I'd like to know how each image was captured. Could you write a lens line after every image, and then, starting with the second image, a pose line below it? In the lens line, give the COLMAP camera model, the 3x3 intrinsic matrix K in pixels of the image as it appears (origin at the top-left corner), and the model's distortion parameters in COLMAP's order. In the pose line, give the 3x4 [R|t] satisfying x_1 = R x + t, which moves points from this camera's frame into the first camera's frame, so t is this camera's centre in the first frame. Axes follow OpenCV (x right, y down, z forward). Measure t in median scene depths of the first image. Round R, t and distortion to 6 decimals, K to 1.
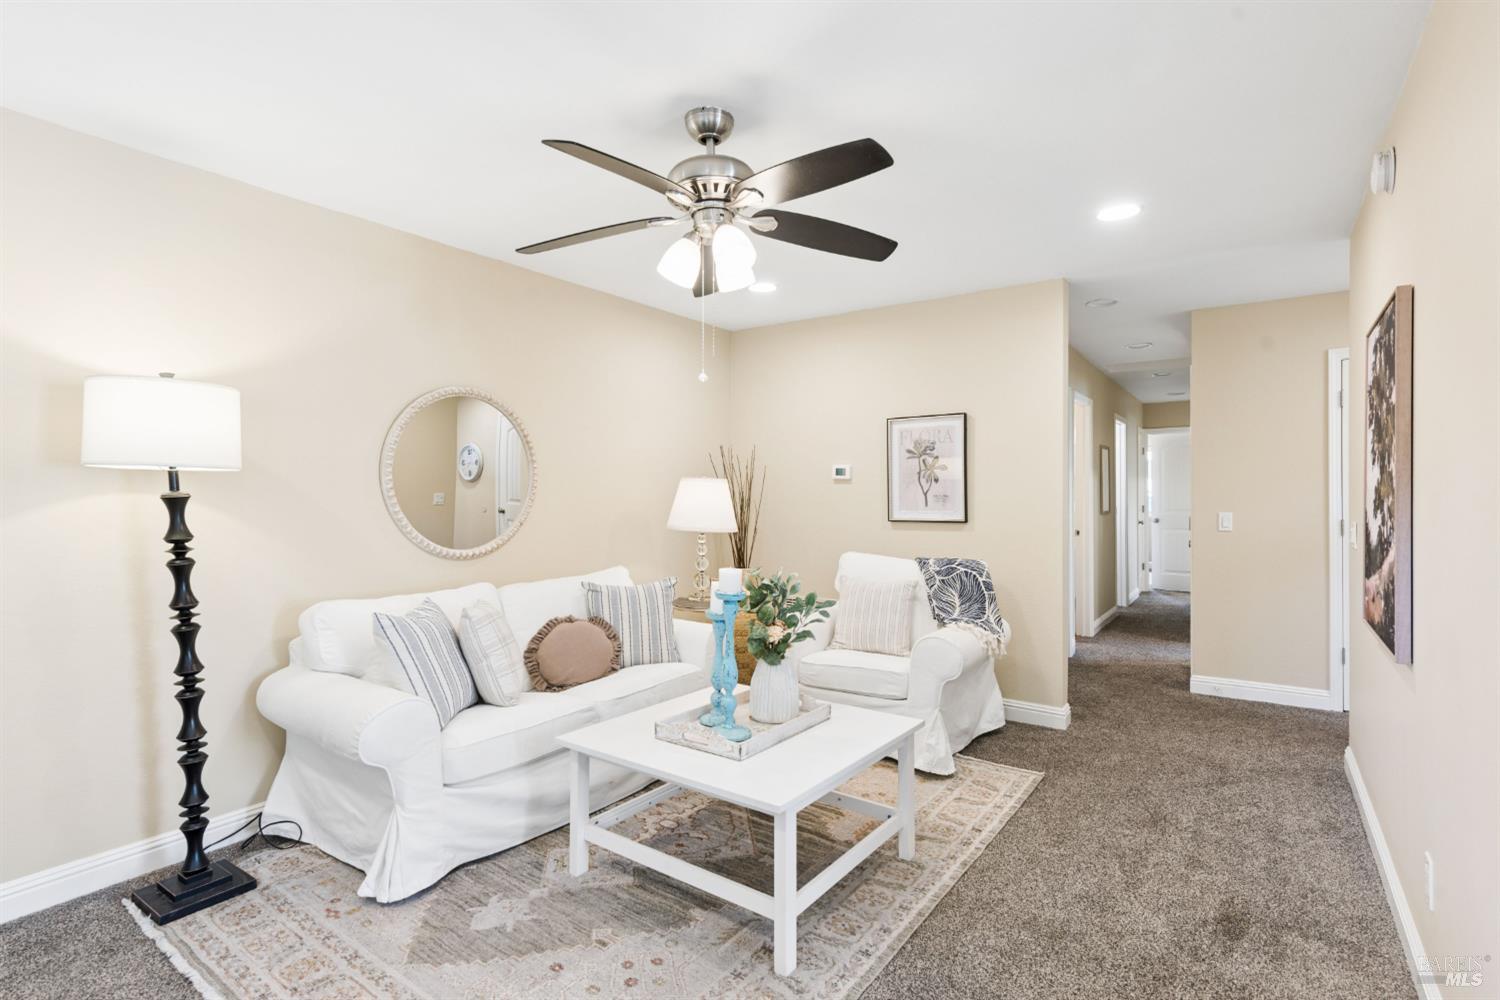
lens RADIAL K [[721.0, 0, 750.0], [0, 721.0, 490.2], [0, 0, 1]] dist [0.002187, -0.000169]
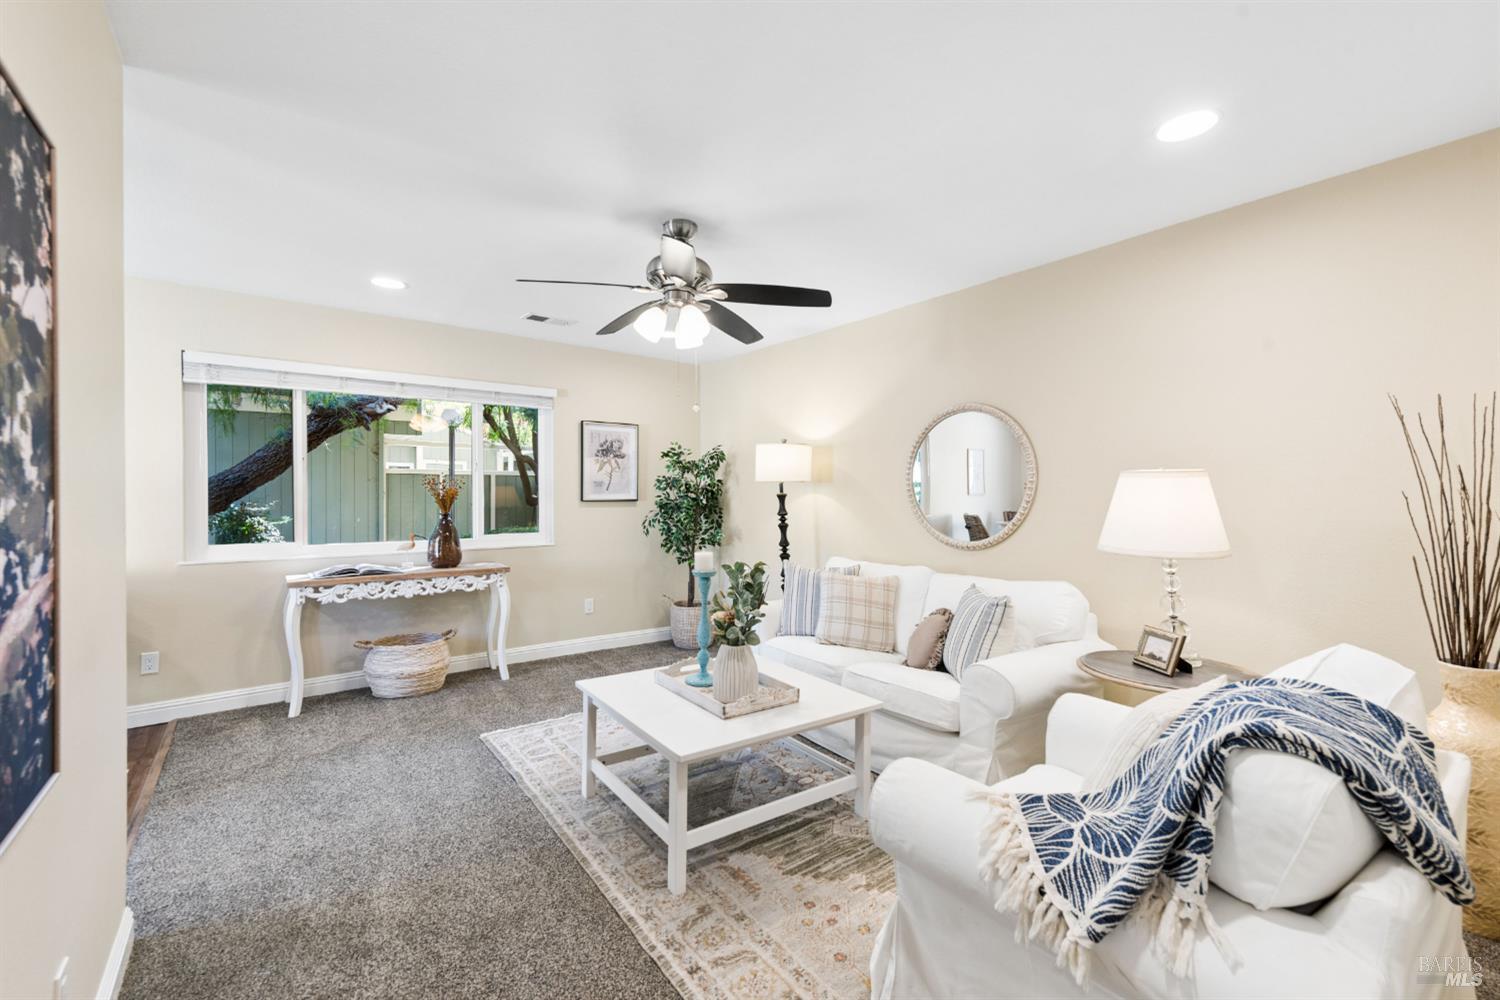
lens RADIAL K [[633.3, 0, 750.7], [0, 633.3, 498.6], [0, 0, 1]] dist [0.015280, -0.001782]
pose [[-0.303651, 0.009553, -0.952735, 1.048218], [0.004089, 0.999954, 0.008723, 0.003034], [0.952774, -0.001247, -0.303676, 1.464323]]
